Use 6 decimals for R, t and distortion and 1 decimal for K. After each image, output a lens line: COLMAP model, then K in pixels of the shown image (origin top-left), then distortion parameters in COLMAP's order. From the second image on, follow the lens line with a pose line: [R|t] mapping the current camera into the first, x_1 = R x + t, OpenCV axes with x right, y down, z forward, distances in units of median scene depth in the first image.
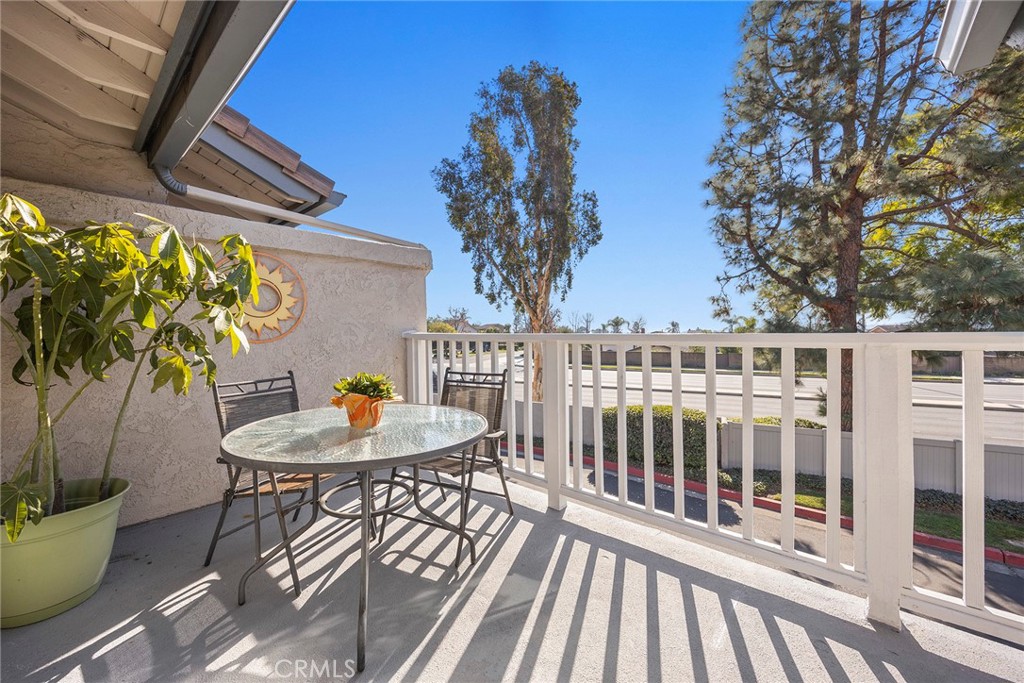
lens RADIAL K [[408.5, 0, 512.0], [0, 408.5, 341.5], [0, 0, 1]] dist [-0.000135, -0.000152]
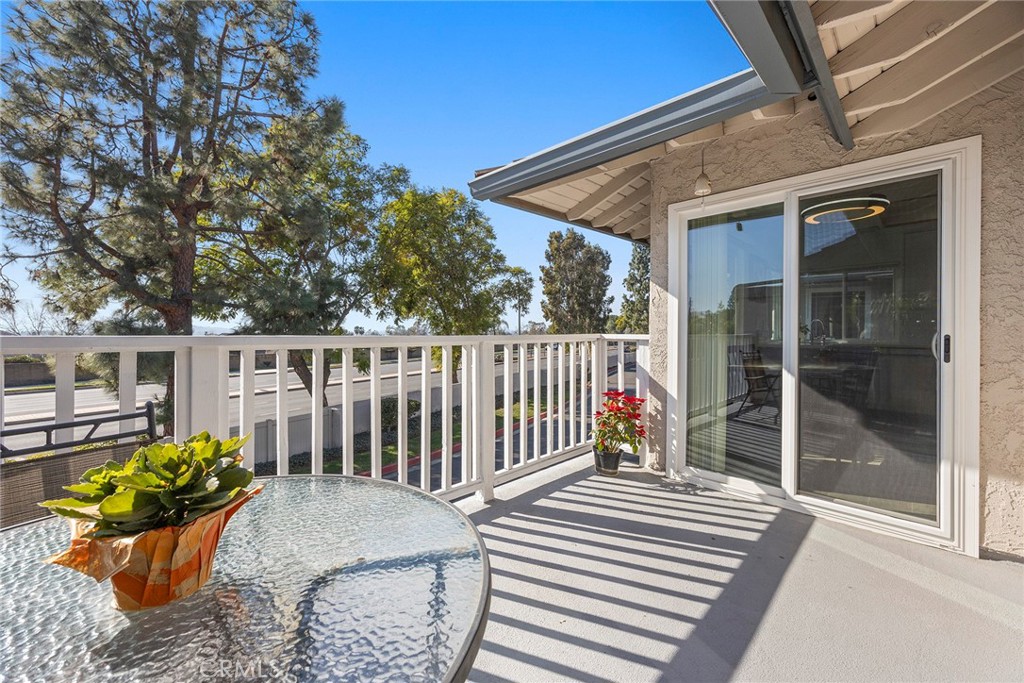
lens RADIAL K [[408.5, 0, 512.0], [0, 408.5, 341.5], [0, 0, 1]] dist [-0.000135, -0.000152]
pose [[0.060168, -0.010256, 0.998136, -0.145854], [0.015039, 0.999843, 0.009367, -0.003628], [-0.998075, 0.014448, 0.060313, 0.132108]]
